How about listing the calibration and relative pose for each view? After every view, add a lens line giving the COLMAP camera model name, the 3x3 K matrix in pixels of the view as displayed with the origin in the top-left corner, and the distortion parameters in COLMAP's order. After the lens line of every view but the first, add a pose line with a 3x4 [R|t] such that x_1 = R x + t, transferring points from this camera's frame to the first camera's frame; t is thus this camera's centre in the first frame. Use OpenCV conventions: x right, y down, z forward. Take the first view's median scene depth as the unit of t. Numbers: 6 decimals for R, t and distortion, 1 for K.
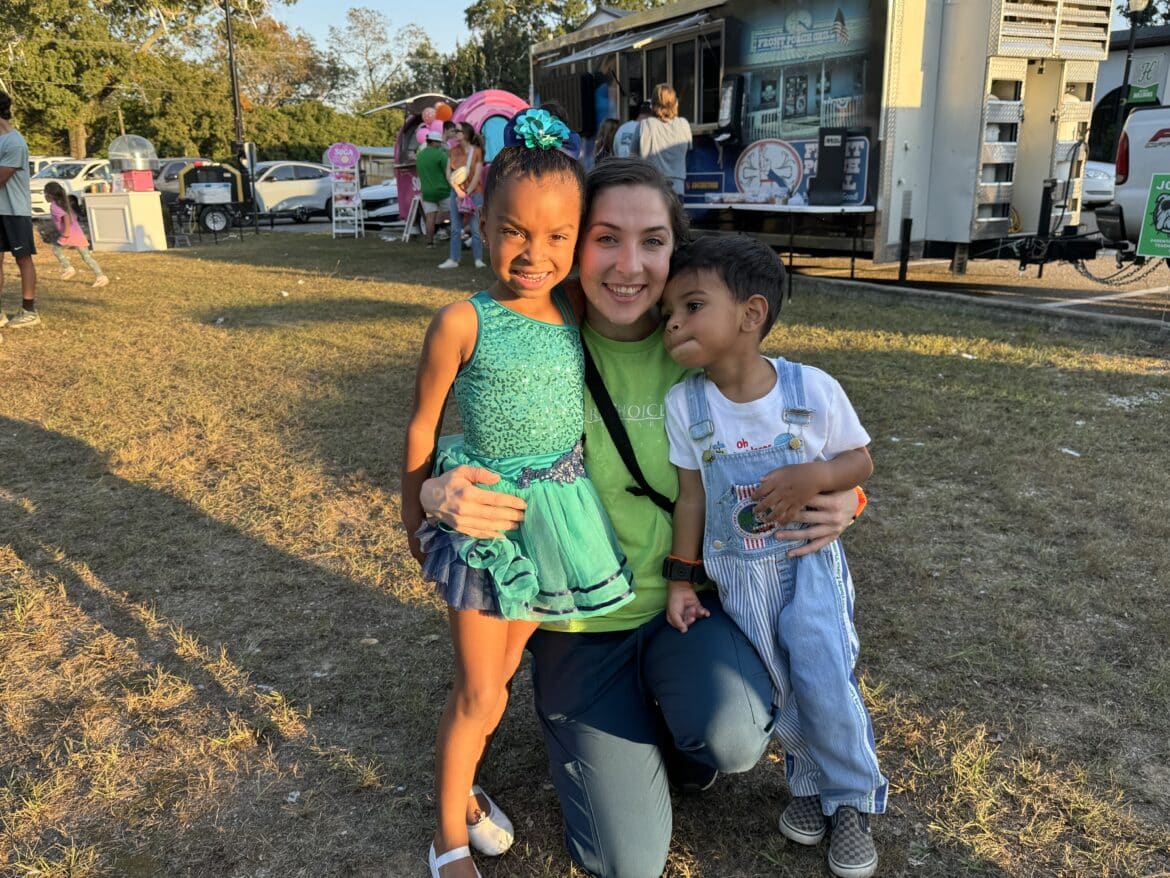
lens RADIAL K [[880.9, 0, 583.3], [0, 880.9, 449.0], [0, 0, 1]] dist [0.056631, -0.067359]
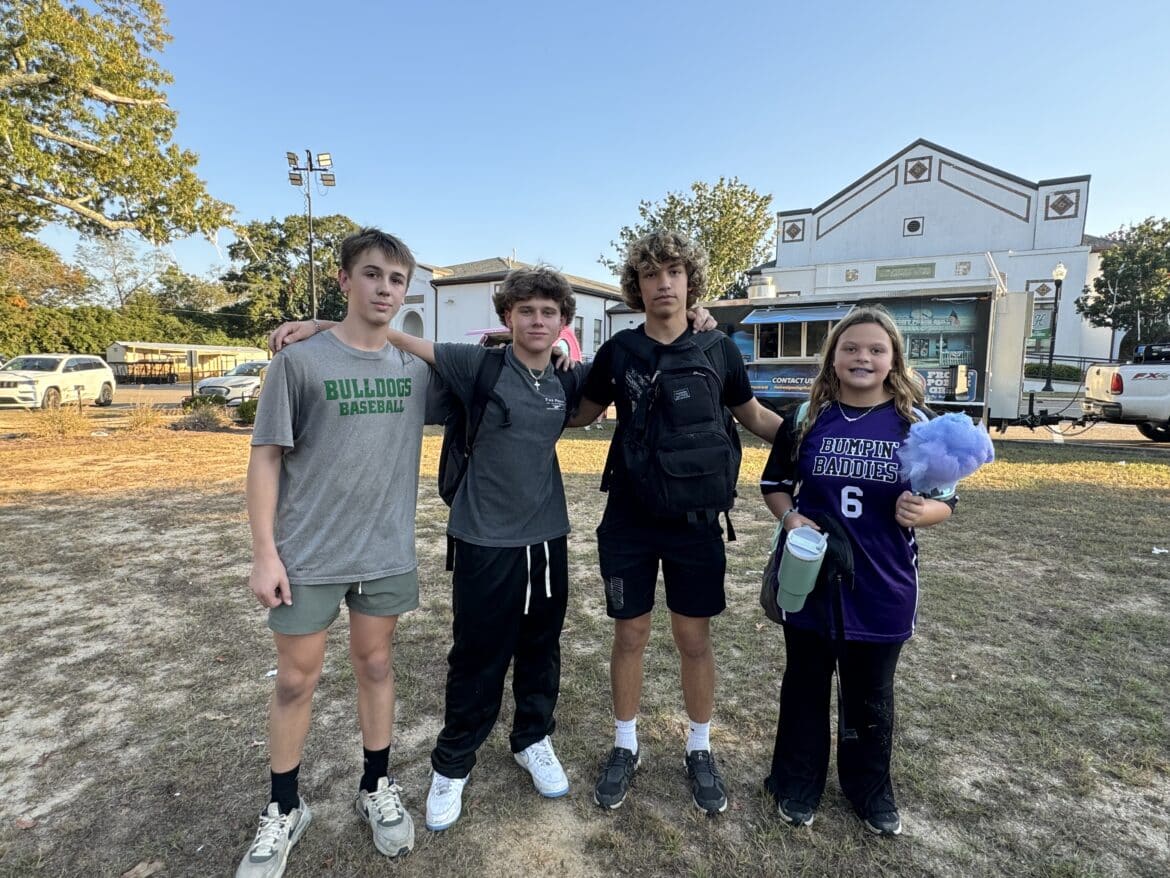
lens RADIAL K [[627.4, 0, 577.9], [0, 627.4, 442.6], [0, 0, 1]] dist [-0.008229, 0.005495]
pose [[0.890712, -0.035919, 0.453146, -1.044903], [0.117133, 0.981345, -0.152451, -0.062484], [-0.439217, 0.188868, 0.878304, 0.137122]]
